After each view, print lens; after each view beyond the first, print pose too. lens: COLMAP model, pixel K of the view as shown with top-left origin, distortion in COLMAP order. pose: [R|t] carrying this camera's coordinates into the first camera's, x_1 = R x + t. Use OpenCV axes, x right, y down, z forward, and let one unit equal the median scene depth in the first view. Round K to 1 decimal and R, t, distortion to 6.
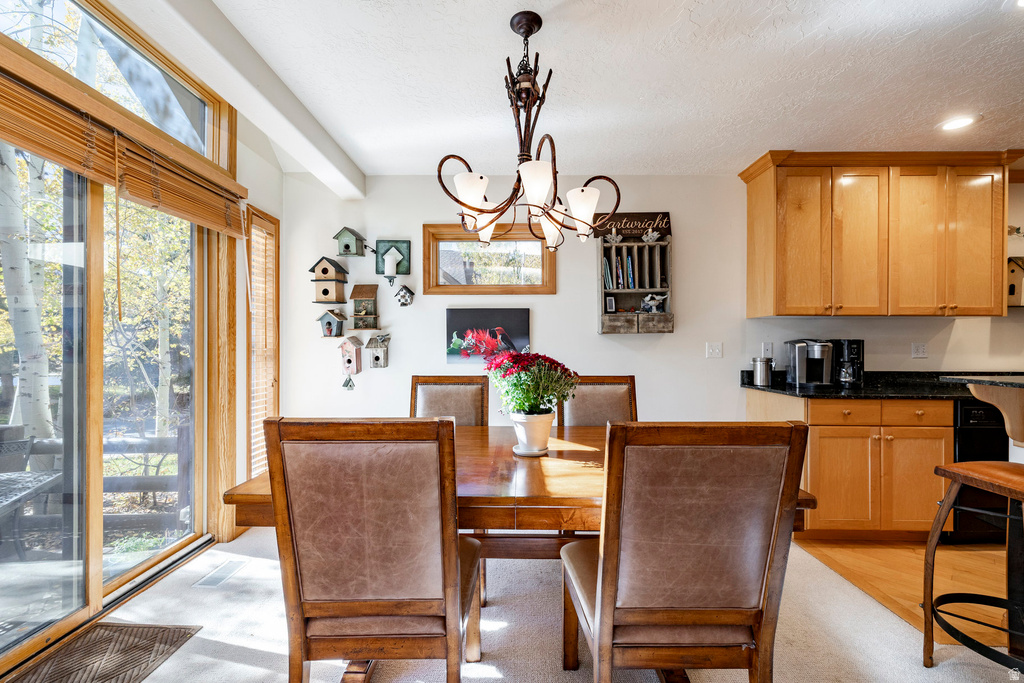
lens RADIAL K [[434.7, 0, 521.2], [0, 434.7, 345.6], [0, 0, 1]] dist [0.003239, -0.001136]
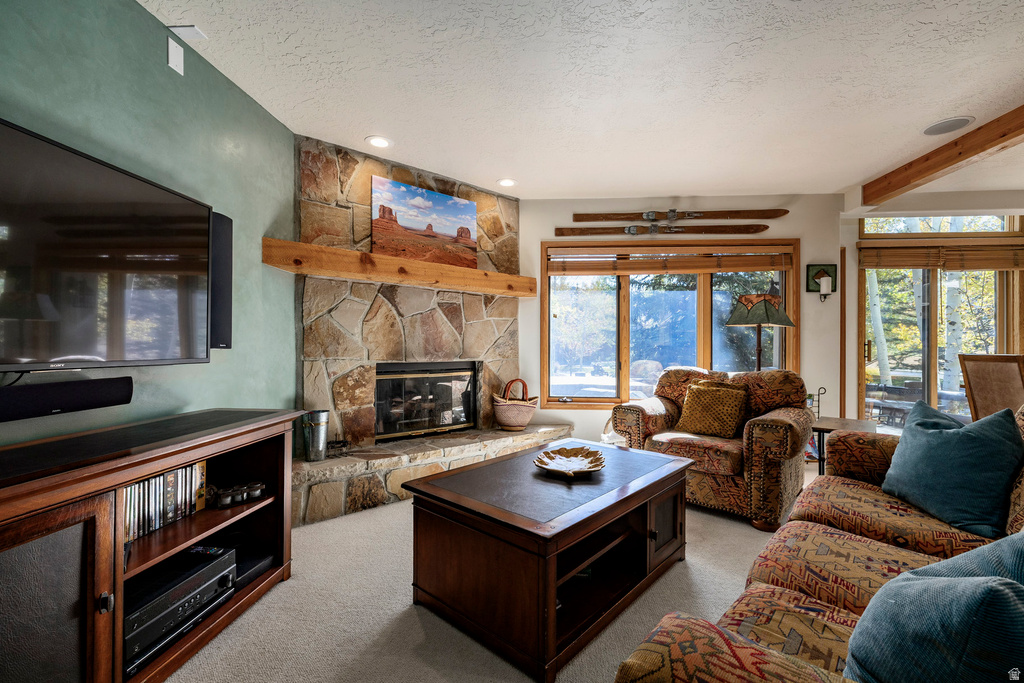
lens RADIAL K [[434.7, 0, 511.4], [0, 434.7, 343.5], [0, 0, 1]] dist [0.003239, -0.001136]
pose [[-0.069981, -0.007570, -0.997520, 1.006502], [-0.001478, 0.999971, -0.007485, 0.040594], [0.997547, 0.000950, -0.069990, -0.736397]]
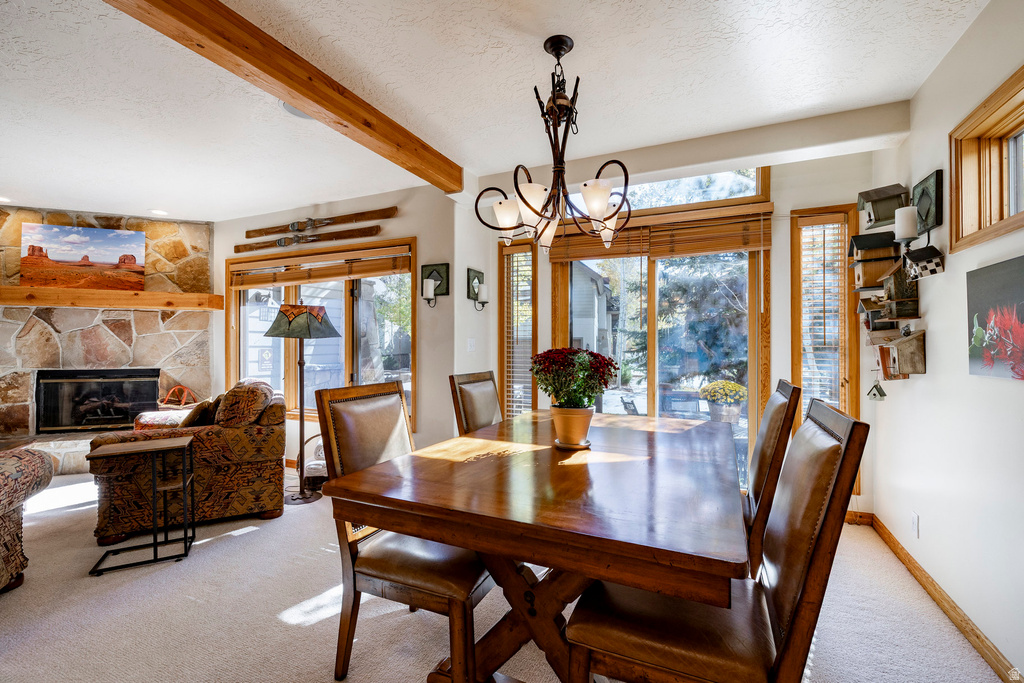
lens RADIAL K [[434.7, 0, 523.1], [0, 434.7, 341.8], [0, 0, 1]] dist [0.003239, -0.001136]
pose [[-0.405121, -0.005992, -0.914243, 0.592666], [0.001028, 0.999975, -0.007009, 0.004593], [0.914263, -0.003780, -0.405105, 0.776424]]
